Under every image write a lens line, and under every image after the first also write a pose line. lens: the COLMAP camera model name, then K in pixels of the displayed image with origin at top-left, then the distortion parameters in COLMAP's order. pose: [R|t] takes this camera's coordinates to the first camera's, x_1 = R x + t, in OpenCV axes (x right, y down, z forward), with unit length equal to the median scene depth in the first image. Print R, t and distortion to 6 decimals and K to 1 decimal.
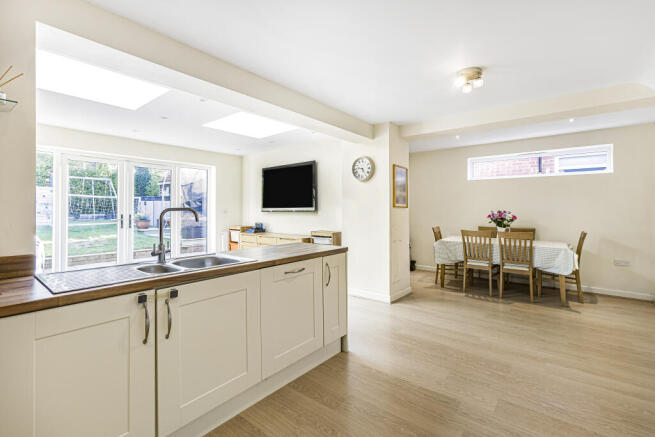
lens RADIAL K [[299.4, 0, 326.8], [0, 299.4, 207.4], [0, 0, 1]] dist [0.000175, 0.000078]
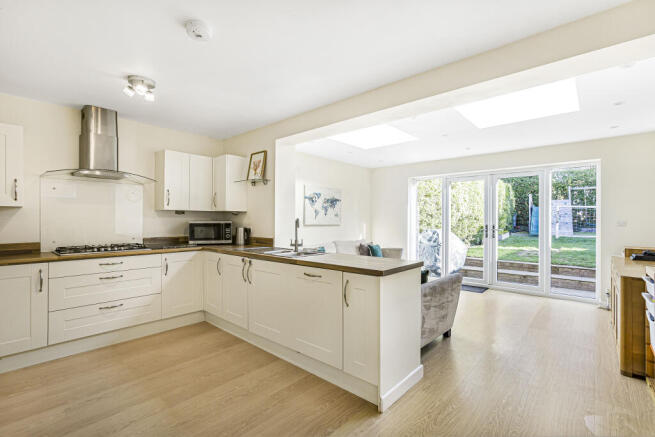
lens RADIAL K [[296.1, 0, 327.5], [0, 296.1, 218.5], [0, 0, 1]] dist [-0.026712, 0.000227]
pose [[-0.043493, -0.006985, -0.999029, 0.864174], [0.003603, 0.999968, -0.007148, 0.011963], [0.999047, -0.003911, -0.043467, 0.980758]]
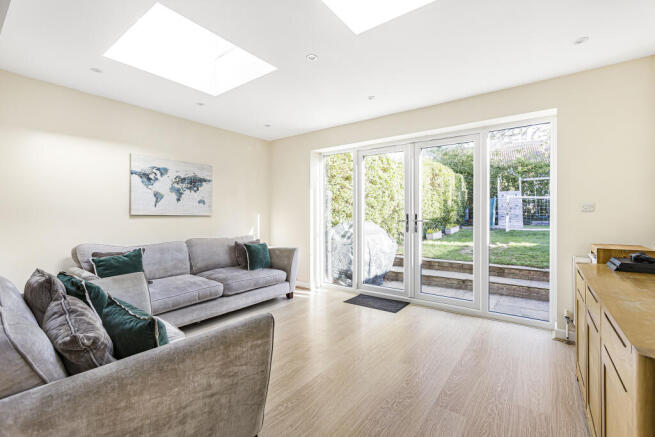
lens RADIAL K [[296.1, 0, 327.5], [0, 296.1, 218.5], [0, 0, 1]] dist [-0.026712, 0.000227]
pose [[0.065758, 0.009635, -0.997789, 0.145272], [0.007619, 0.999919, 0.010157, 0.052150], [0.997807, -0.008271, 0.065679, 1.559874]]
